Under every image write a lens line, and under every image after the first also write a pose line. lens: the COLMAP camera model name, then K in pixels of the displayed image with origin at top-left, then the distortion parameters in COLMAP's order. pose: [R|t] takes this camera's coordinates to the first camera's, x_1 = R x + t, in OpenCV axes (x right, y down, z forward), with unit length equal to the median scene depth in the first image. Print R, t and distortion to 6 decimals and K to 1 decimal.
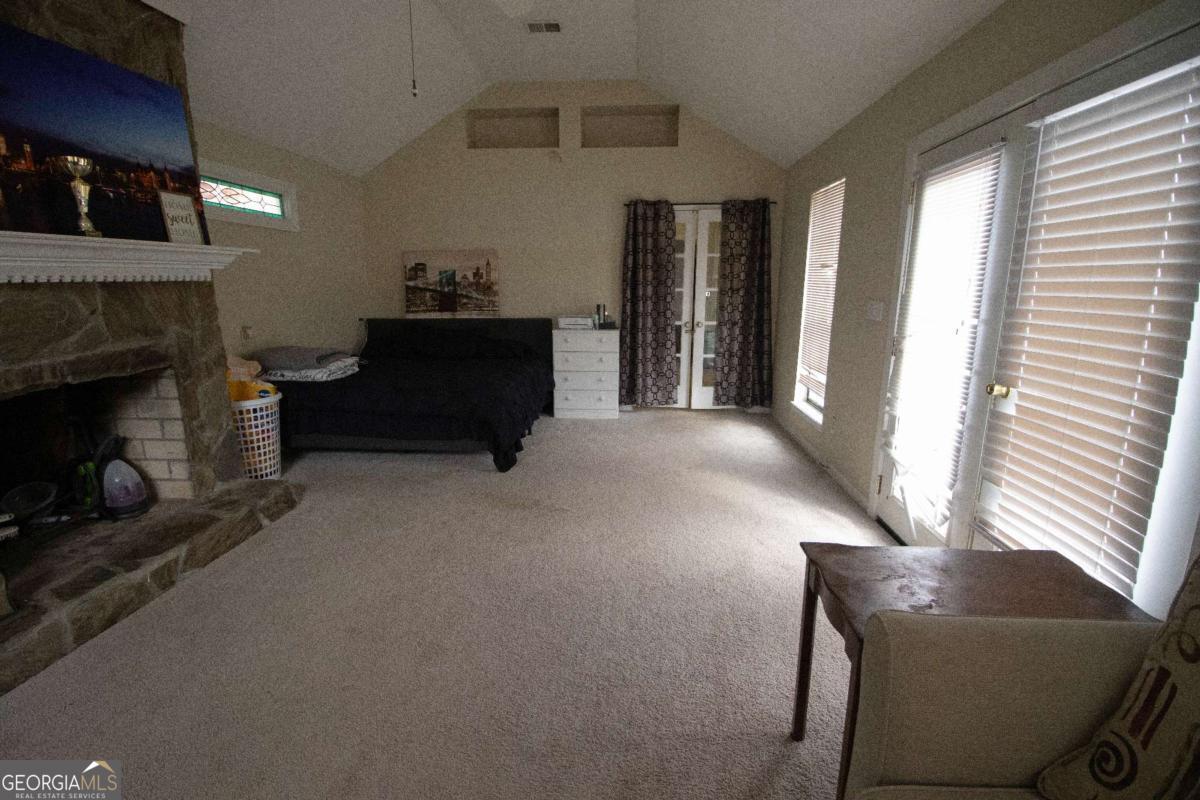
lens RADIAL K [[559.8, 0, 602.5], [0, 559.8, 396.2], [0, 0, 1]] dist [0.001669, -0.010766]
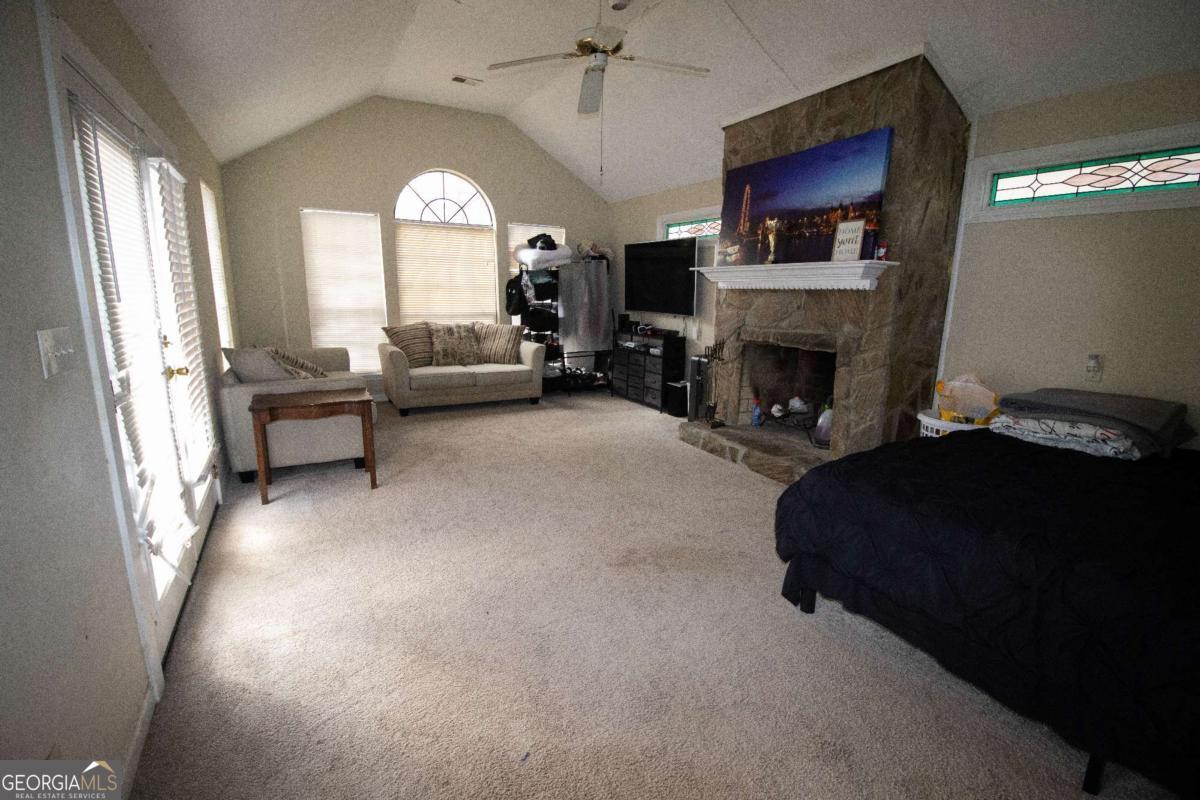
lens RADIAL K [[559.8, 0, 602.5], [0, 559.8, 396.2], [0, 0, 1]] dist [0.001669, -0.010766]
pose [[-0.845608, 0.088720, -0.526379, 0.444947], [-0.121634, 0.928126, 0.351834, -0.388009], [0.519761, 0.361539, -0.774040, 1.915639]]
